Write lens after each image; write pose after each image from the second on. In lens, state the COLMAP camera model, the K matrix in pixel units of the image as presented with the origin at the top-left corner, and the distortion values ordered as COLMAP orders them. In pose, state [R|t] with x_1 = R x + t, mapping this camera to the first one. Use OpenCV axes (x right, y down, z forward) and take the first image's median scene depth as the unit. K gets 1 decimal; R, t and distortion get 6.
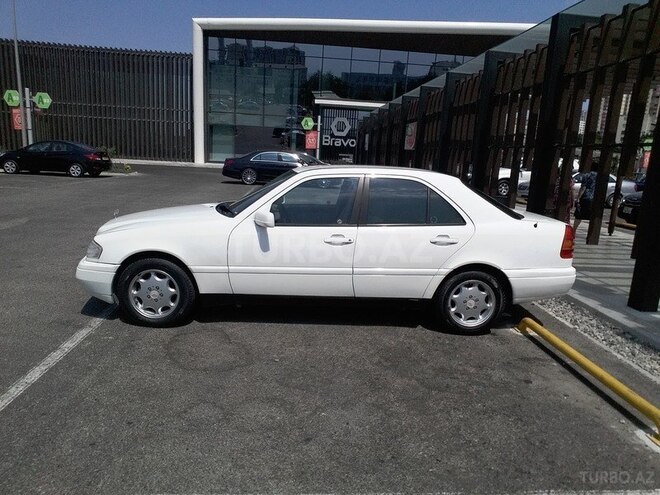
lens RADIAL K [[452.0, 0, 334.2], [0, 452.0, 244.0], [0, 0, 1]] dist [-0.041433, 0.036492]
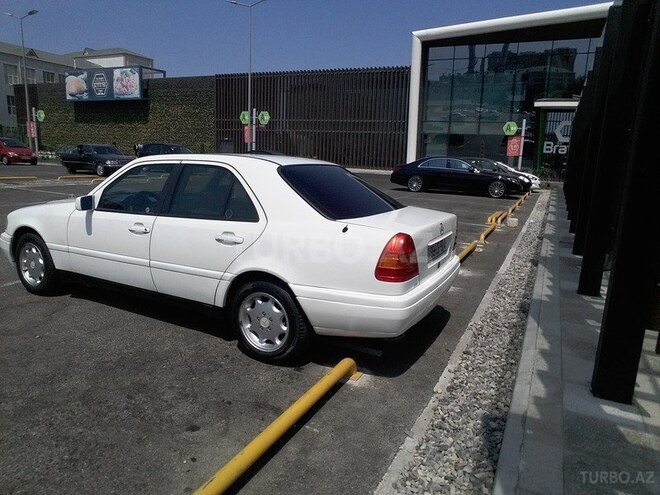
lens RADIAL K [[452.0, 0, 334.2], [0, 452.0, 244.0], [0, 0, 1]] dist [-0.041433, 0.036492]
pose [[0.856213, 0.082636, -0.509971, 0.807369], [-0.095891, 0.995392, 0.000298, -0.015694], [0.507646, 0.048647, 0.860191, 0.382302]]
